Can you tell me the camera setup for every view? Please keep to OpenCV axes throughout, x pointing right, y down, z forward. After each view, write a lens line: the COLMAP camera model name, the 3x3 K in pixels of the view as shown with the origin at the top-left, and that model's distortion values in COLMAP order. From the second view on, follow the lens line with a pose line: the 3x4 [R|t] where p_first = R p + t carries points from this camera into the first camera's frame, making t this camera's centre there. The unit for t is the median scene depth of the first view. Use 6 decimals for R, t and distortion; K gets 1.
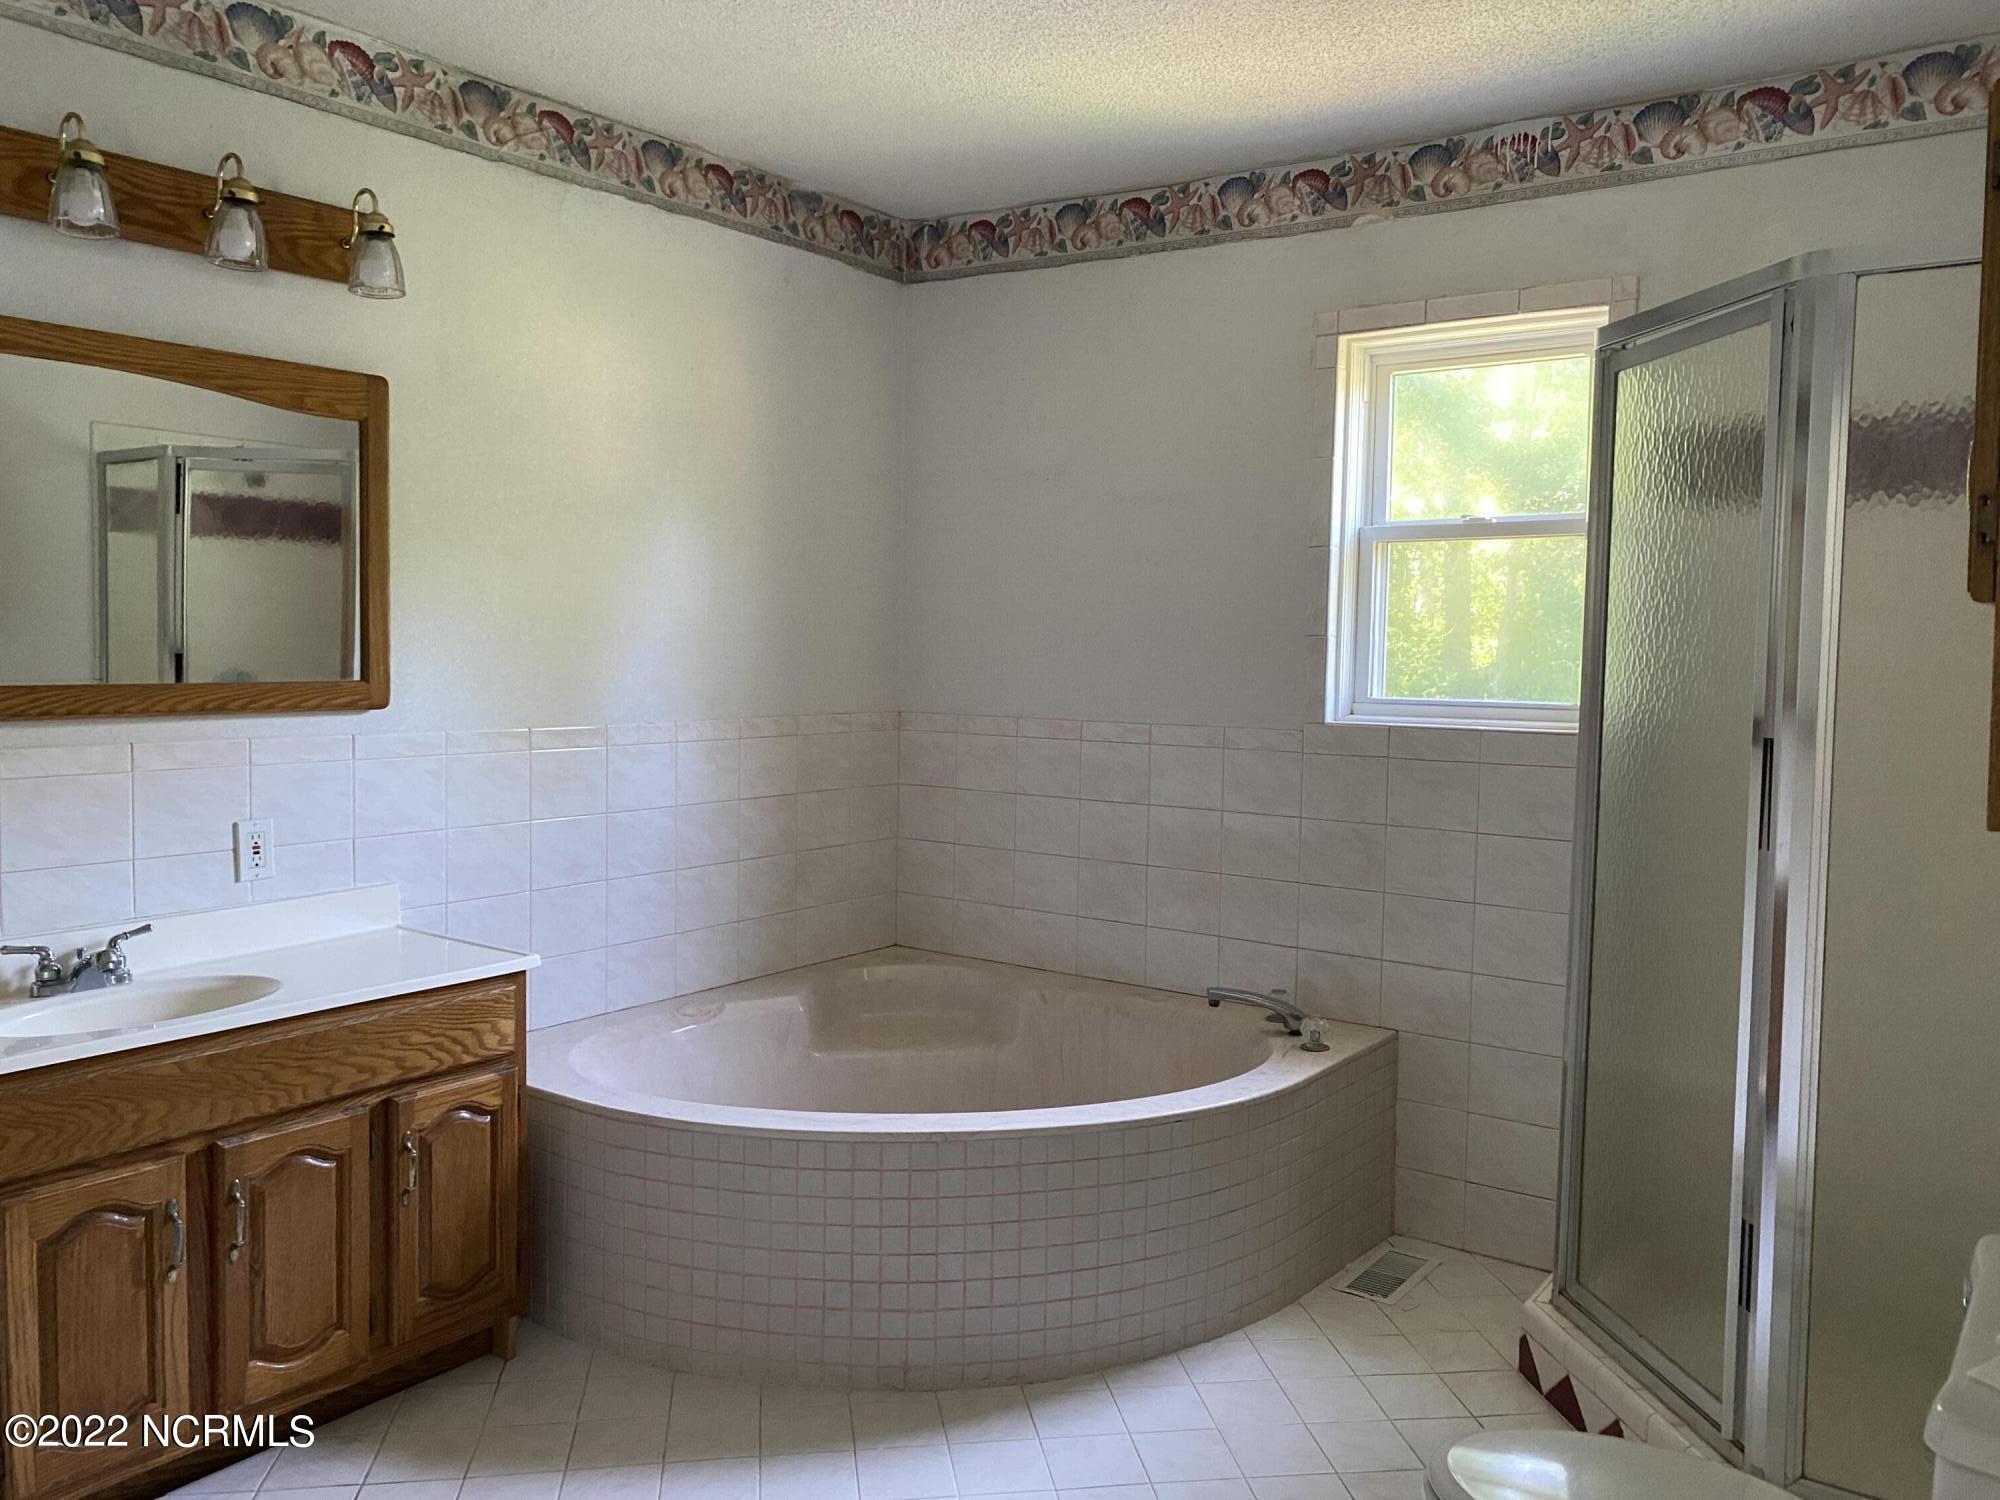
lens RADIAL K [[1564.6, 0, 1002.5], [0, 1564.6, 749.2], [0, 0, 1]] dist [0.040996, -0.035406]
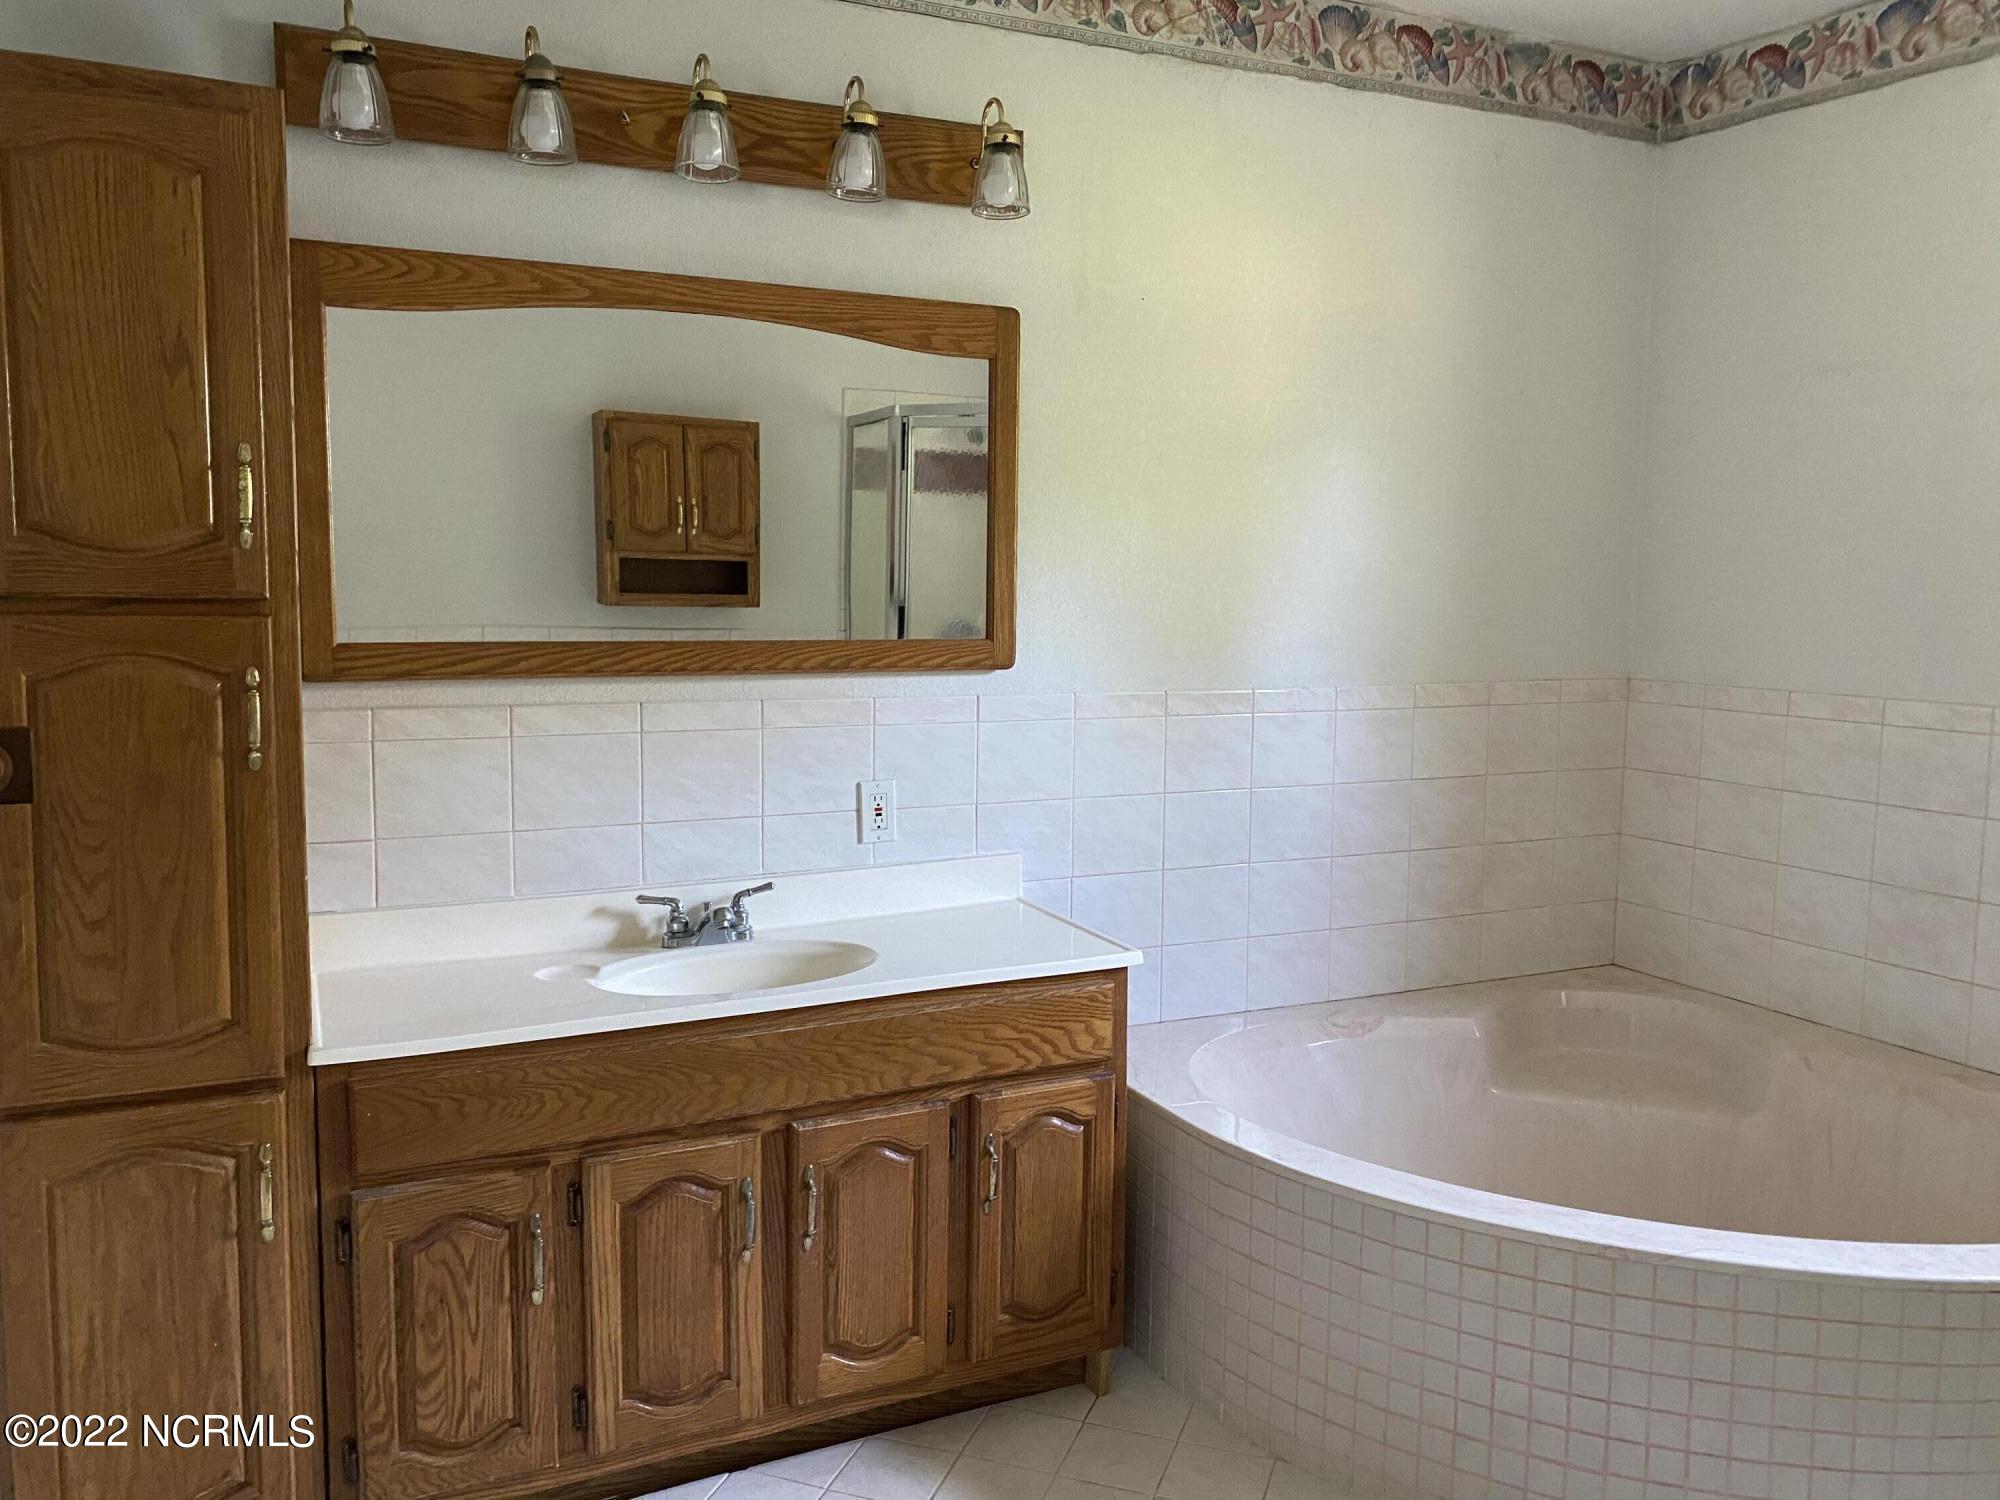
lens RADIAL K [[1564.6, 0, 1003.3], [0, 1564.6, 737.2], [0, 0, 1]] dist [0.040996, -0.035406]
pose [[0.886686, 0.042682, -0.460398, 0.035559], [-0.030922, 0.998975, 0.033059, -0.016401], [0.461337, -0.015077, 0.887097, 0.185285]]
